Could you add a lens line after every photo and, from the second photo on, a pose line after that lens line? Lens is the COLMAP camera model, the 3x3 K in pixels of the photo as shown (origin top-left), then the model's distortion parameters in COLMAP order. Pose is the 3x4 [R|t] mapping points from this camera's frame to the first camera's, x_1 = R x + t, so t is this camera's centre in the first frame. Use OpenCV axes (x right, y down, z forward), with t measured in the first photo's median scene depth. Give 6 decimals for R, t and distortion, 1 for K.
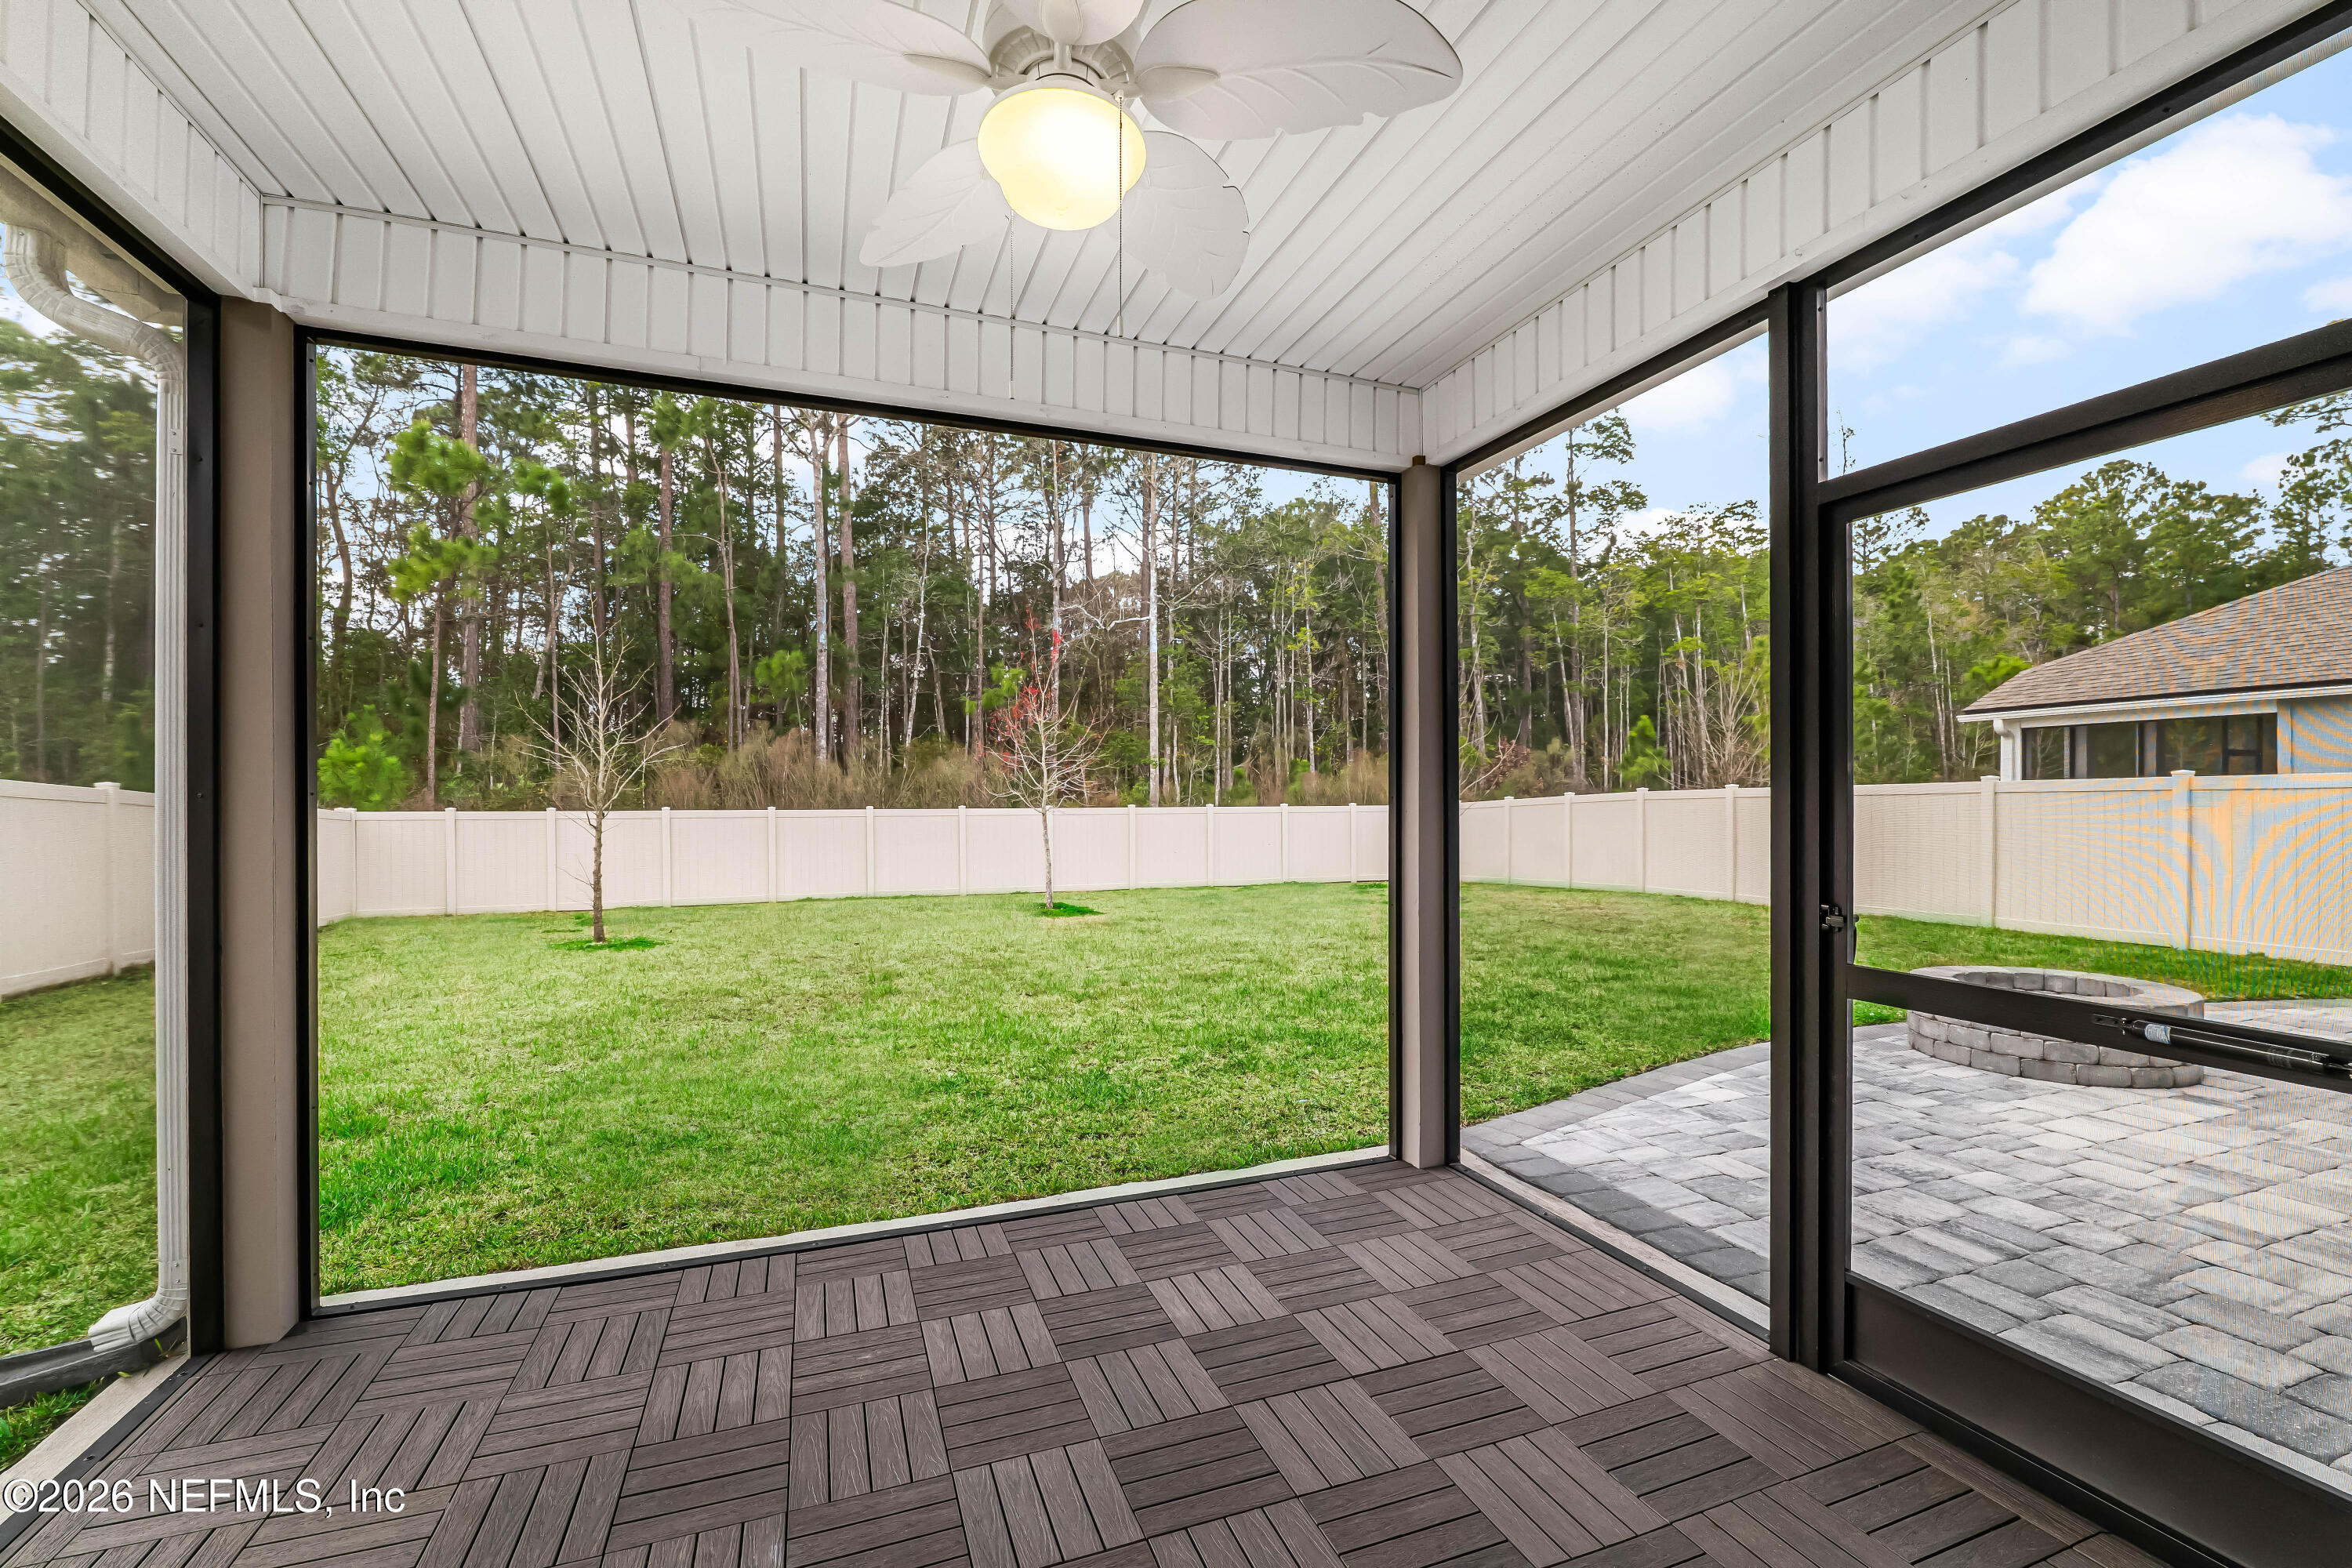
lens RADIAL K [[965.8, 0, 1149.8], [0, 965.8, 765.8], [0, 0, 1]] dist [0.000262, 0.000175]
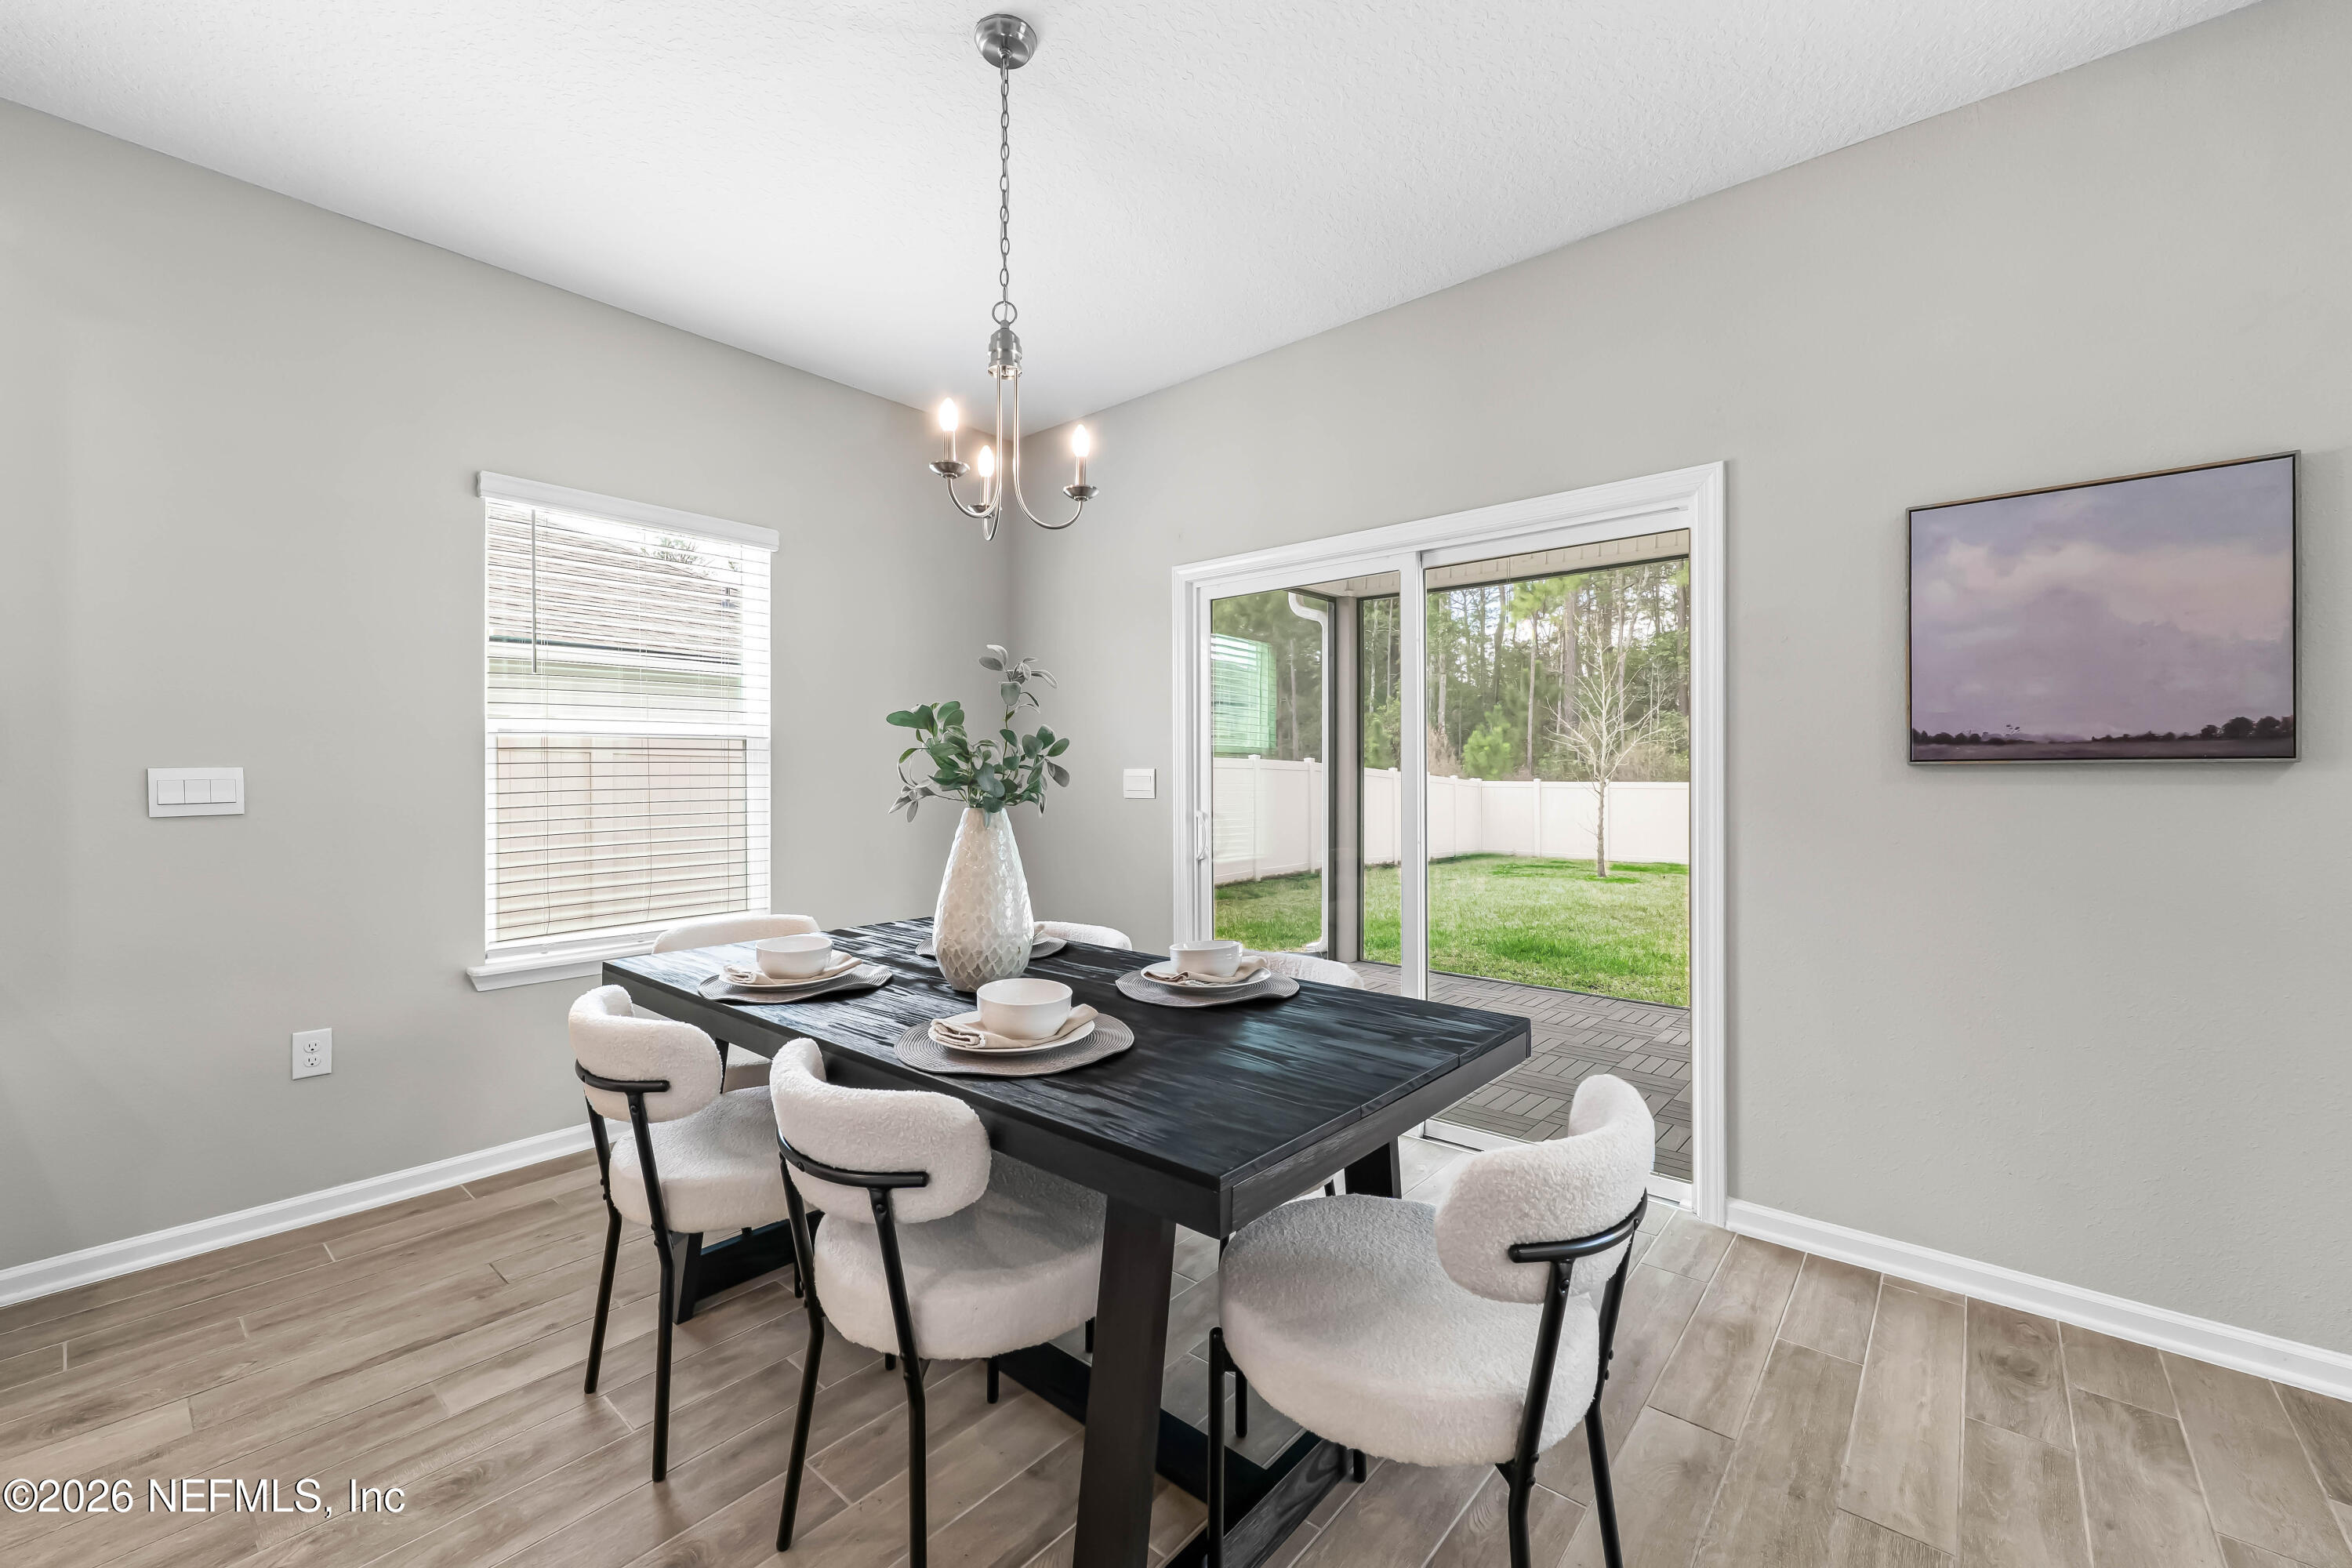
lens RADIAL K [[948.3, 0, 1176.0], [0, 948.3, 784.0], [0, 0, 1]] dist [-0.000234, -0.000071]
pose [[0.502429, 0.010835, -0.864550, 0.278805], [0.029754, 0.999113, 0.029812, -0.006736], [0.864106, -0.040702, 0.501661, -0.182711]]
